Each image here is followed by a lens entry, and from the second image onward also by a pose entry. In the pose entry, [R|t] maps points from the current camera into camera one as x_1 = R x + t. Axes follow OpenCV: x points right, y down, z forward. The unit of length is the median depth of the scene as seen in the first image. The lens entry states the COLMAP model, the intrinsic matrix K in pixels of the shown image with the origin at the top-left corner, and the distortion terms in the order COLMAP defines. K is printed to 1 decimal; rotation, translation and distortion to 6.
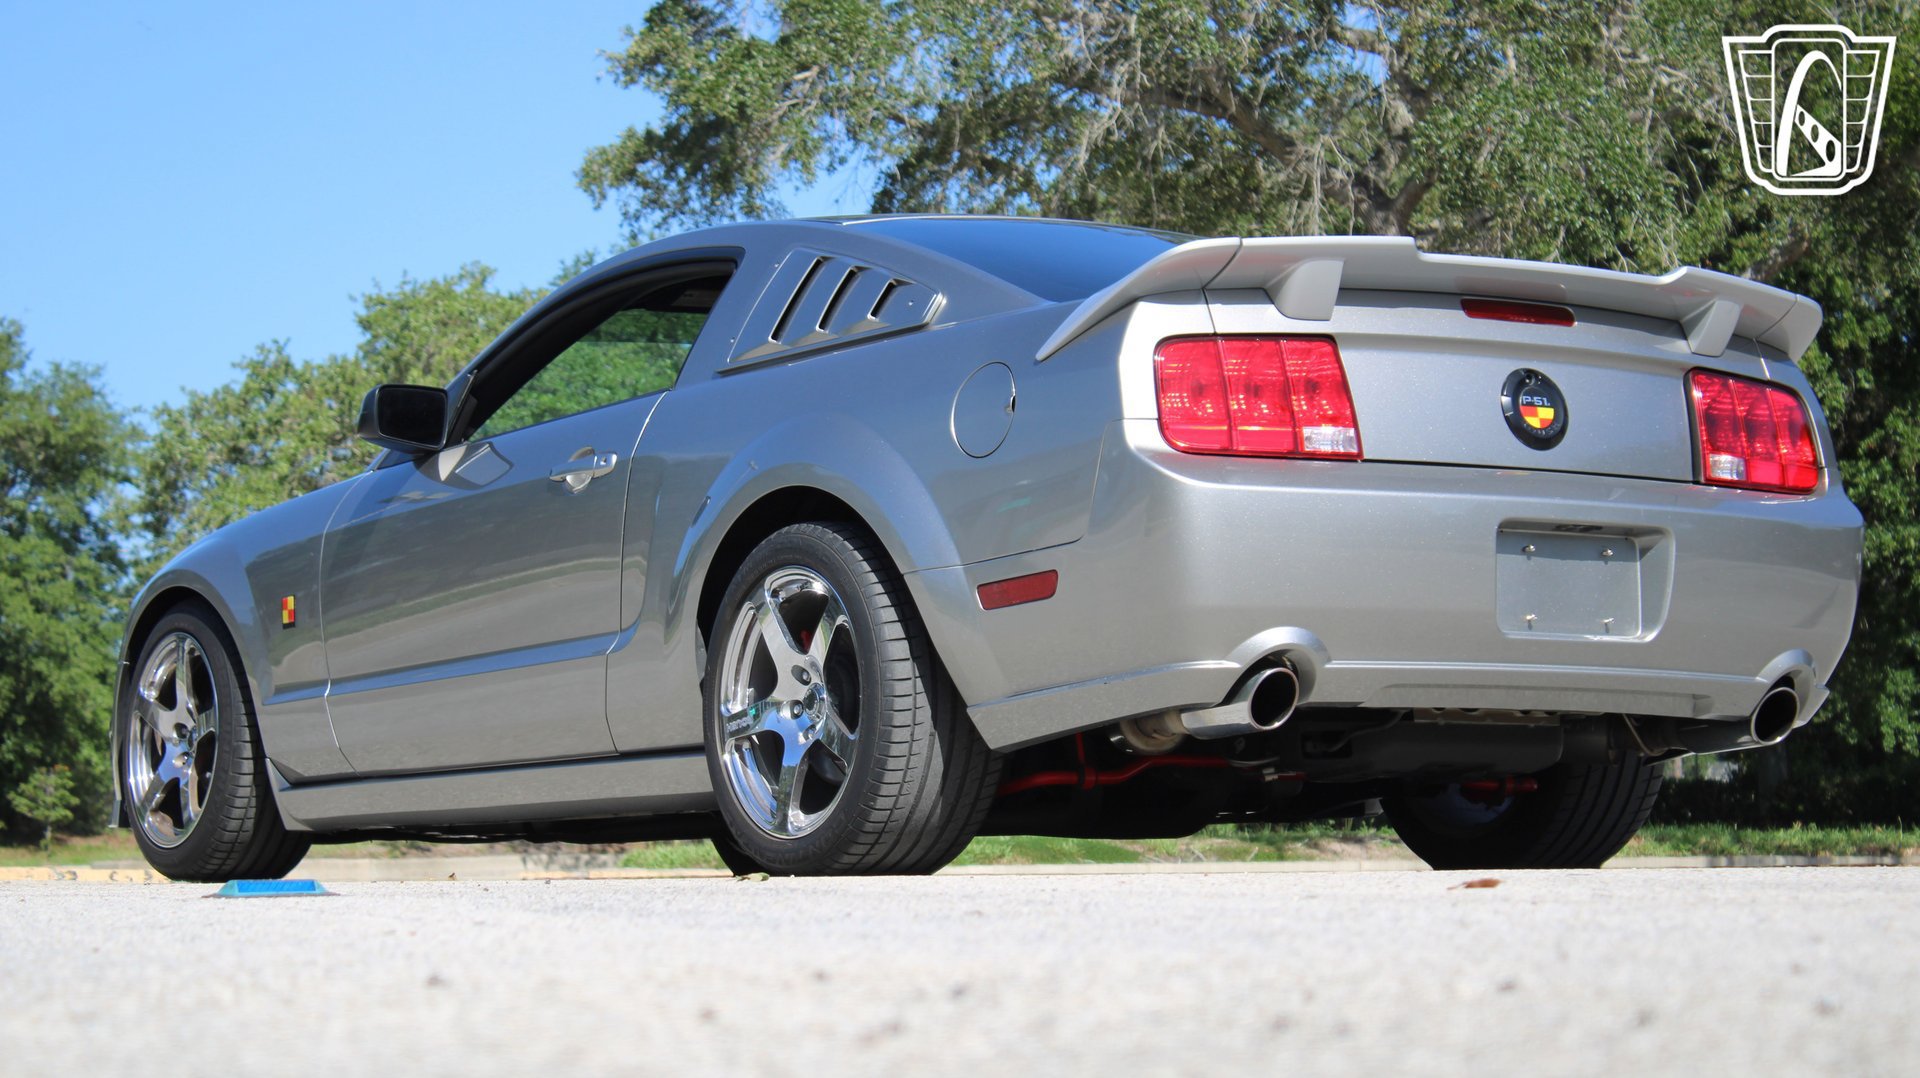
lens RADIAL K [[4465.8, 0, 987.3], [0, 4465.8, 555.9], [0, 0, 1]] dist [0.101171, 0.000000]
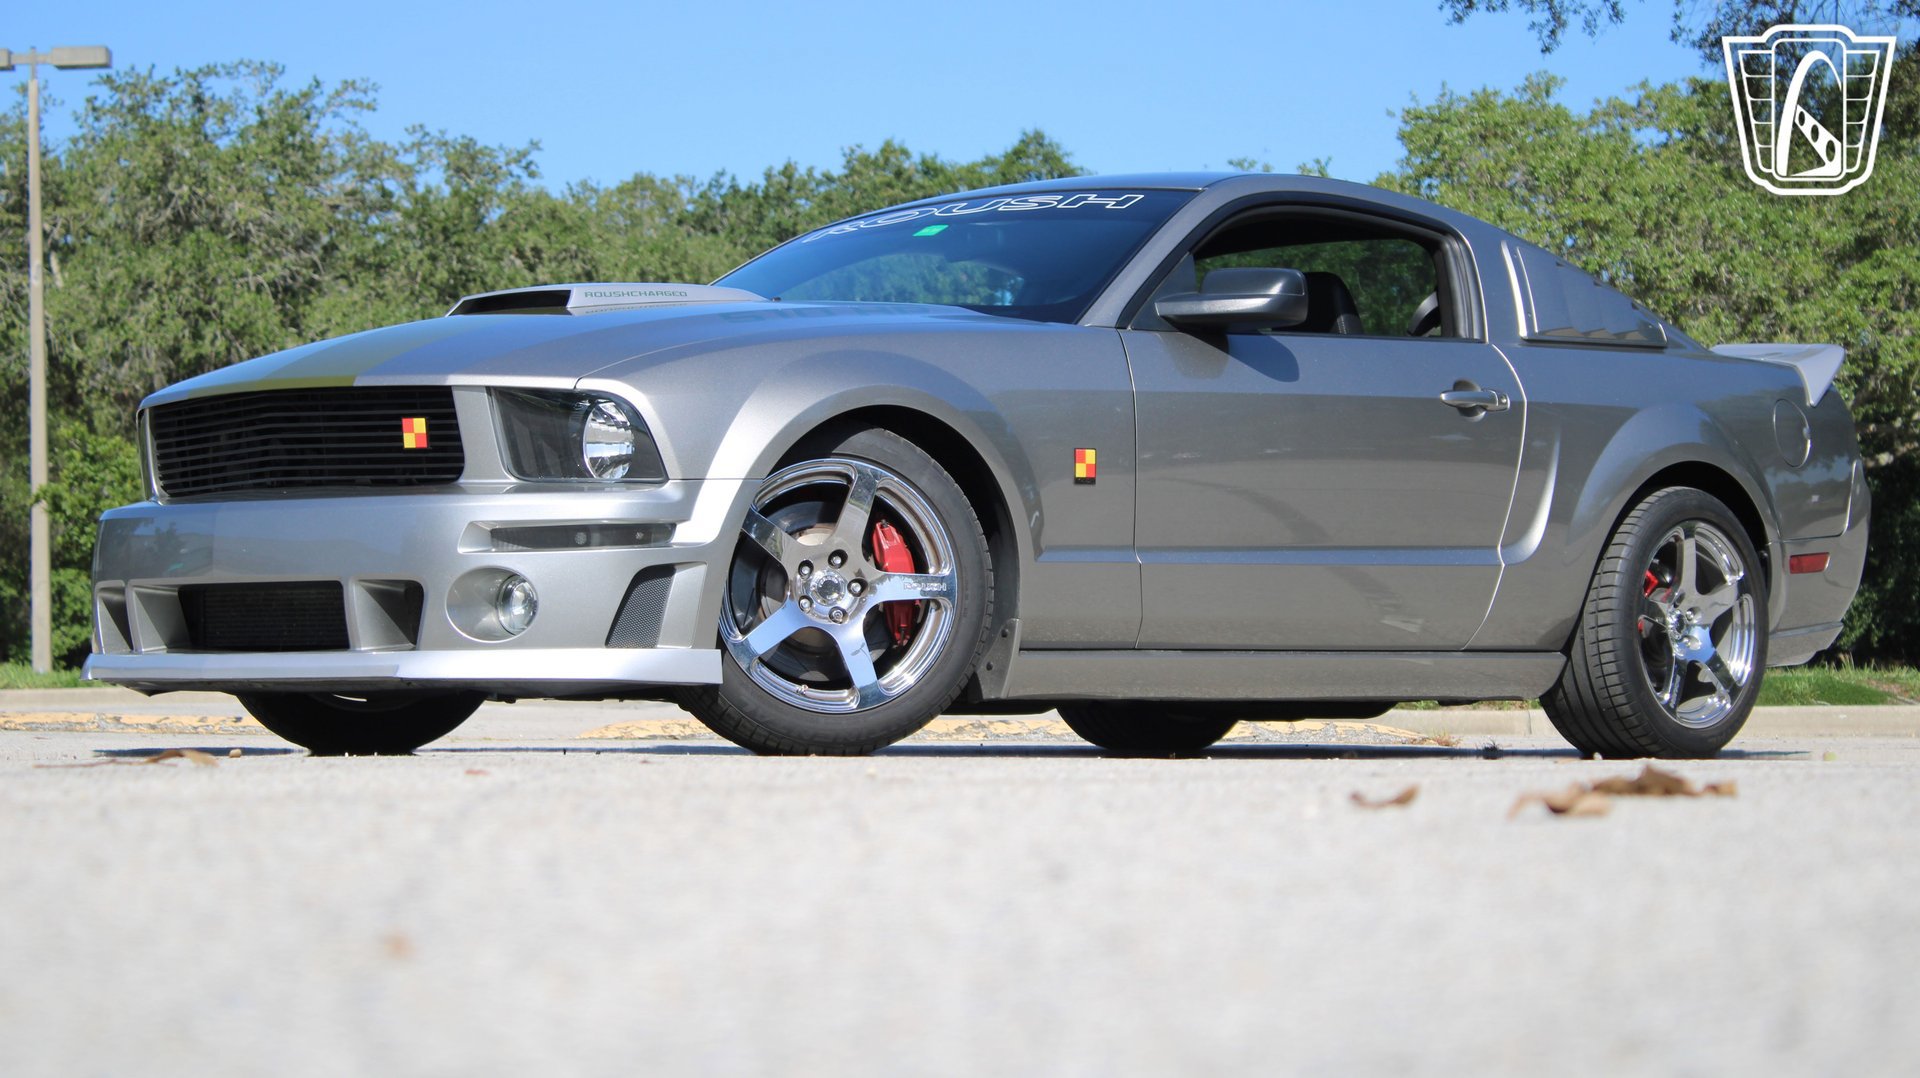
lens RADIAL K [[4465.8, 0, 942.2], [0, 4465.8, 439.9], [0, 0, 1]] dist [0.101171, 0.000000]
pose [[0.951447, -0.010300, -0.307642, 0.446119], [0.013379, 0.999879, 0.007900, 0.026192], [0.307523, -0.011632, 0.951470, 0.425563]]
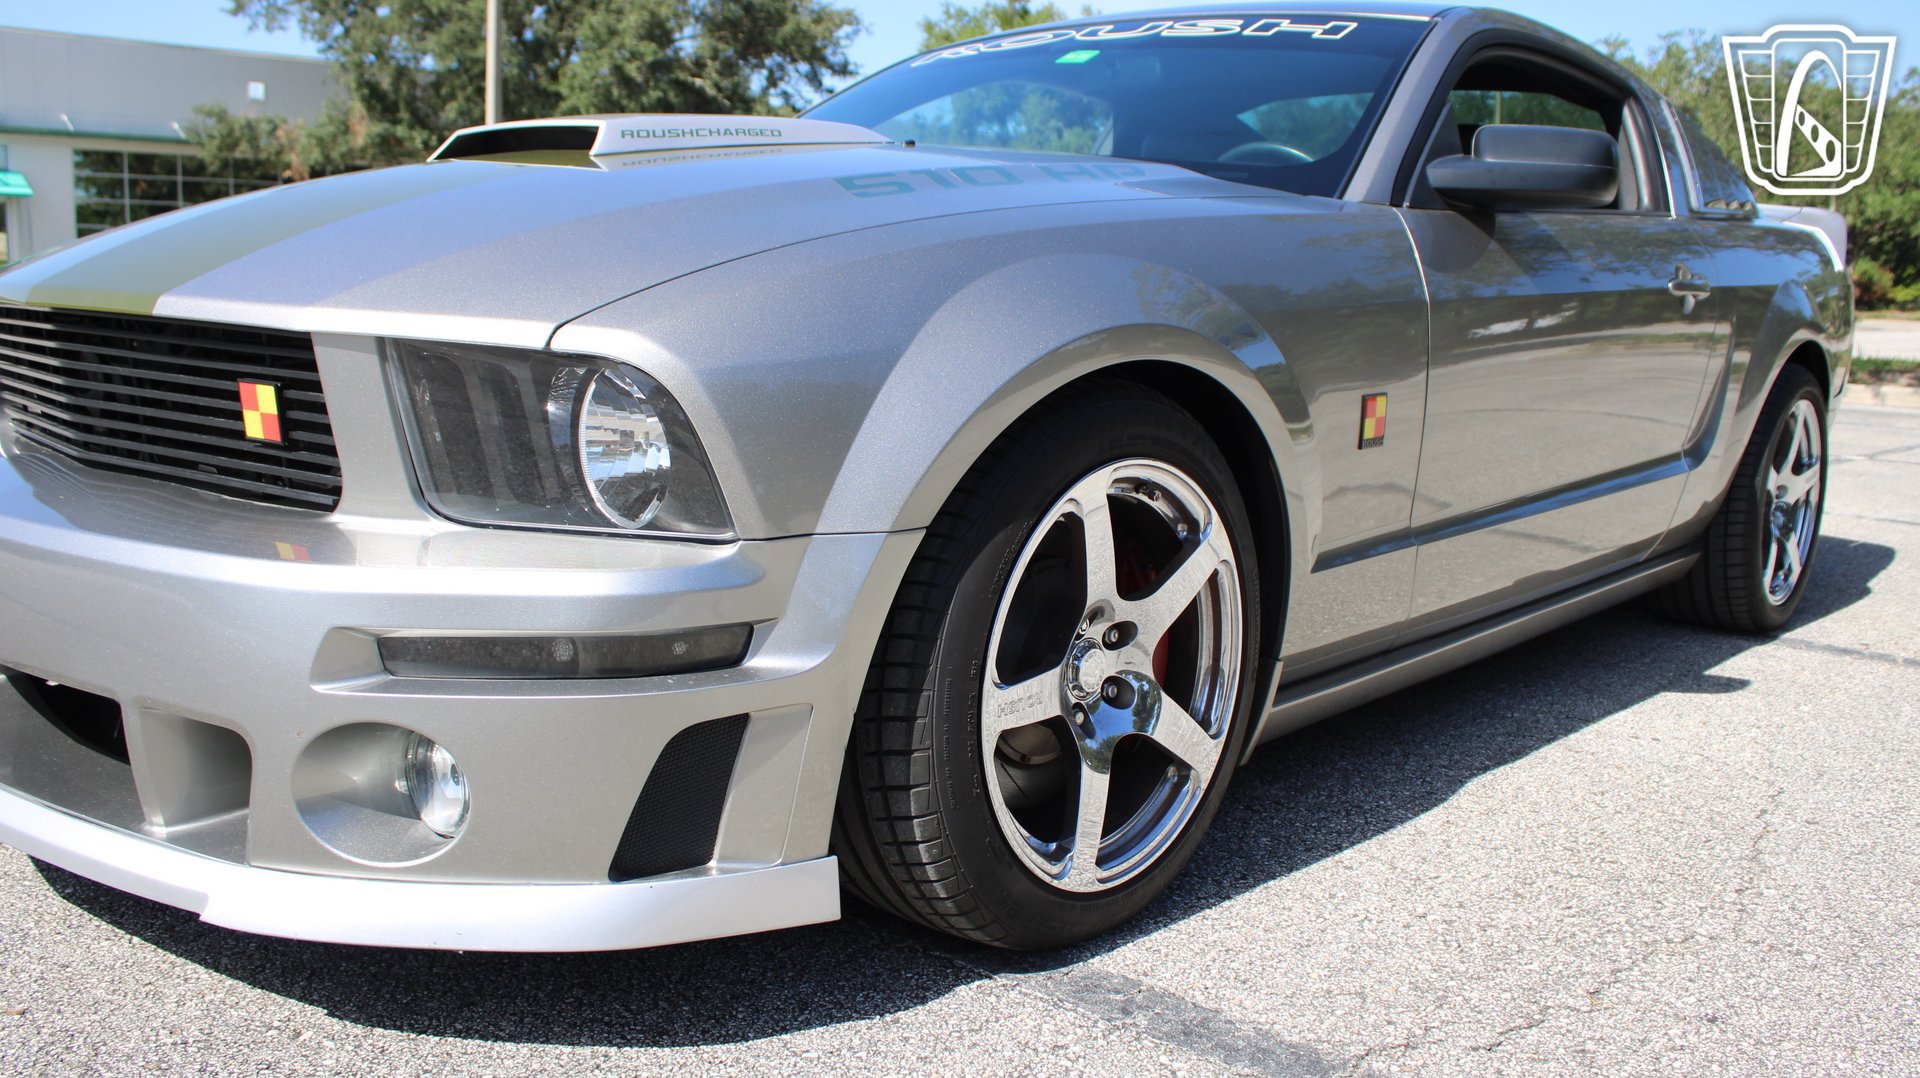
lens RADIAL K [[1722.8, 0, 955.7], [0, 1722.8, 532.8], [0, 0, 1]] dist [-0.113792, -0.003355]
pose [[0.963311, 0.080024, -0.256179, 0.142633], [-0.021868, 0.974743, 0.222256, -0.002206], [0.267494, -0.208500, 0.940731, 1.209545]]
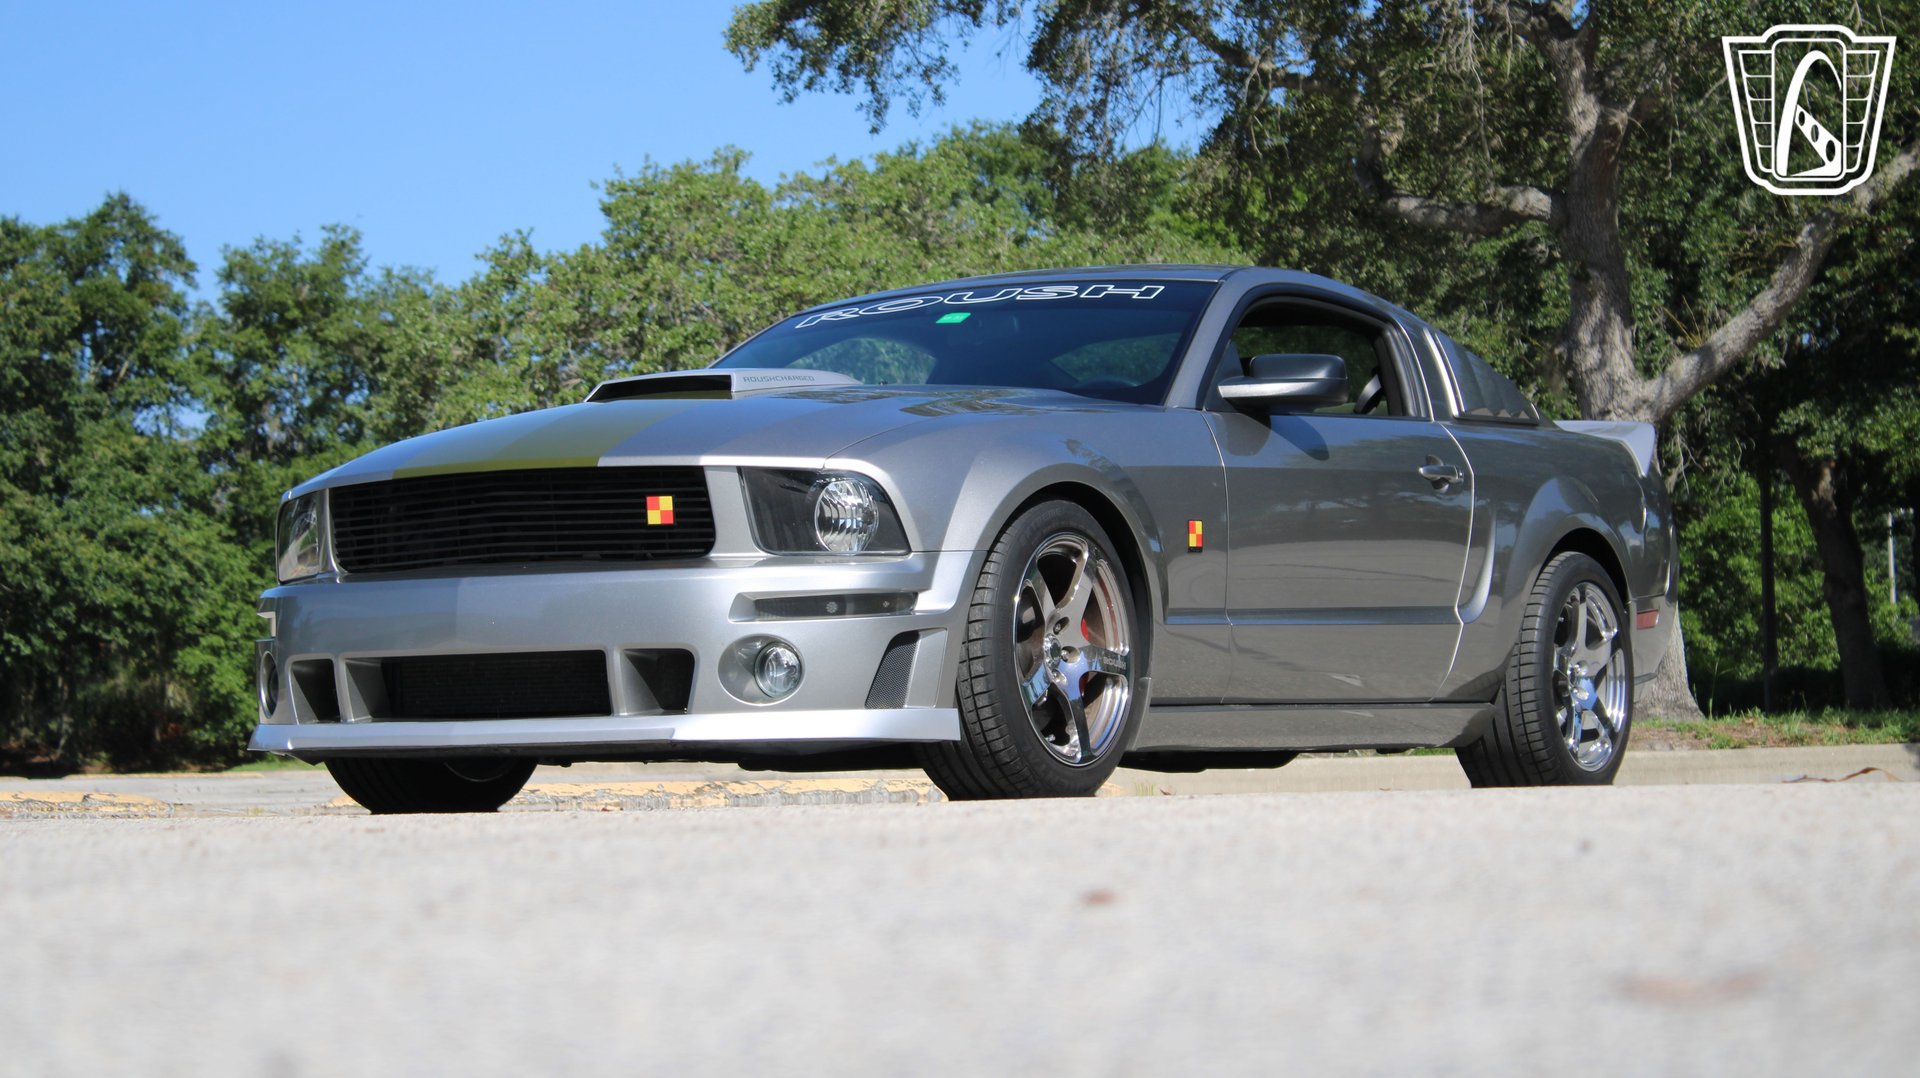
lens RADIAL K [[4465.8, 0, 942.8], [0, 4465.8, 452.3], [0, 0, 1]] dist [0.101171, 0.000000]
pose [[0.995363, -0.016905, -0.094691, 0.182668], [0.016924, 0.999857, -0.000597, 0.018516], [0.094688, -0.001009, 0.995507, 0.278619]]
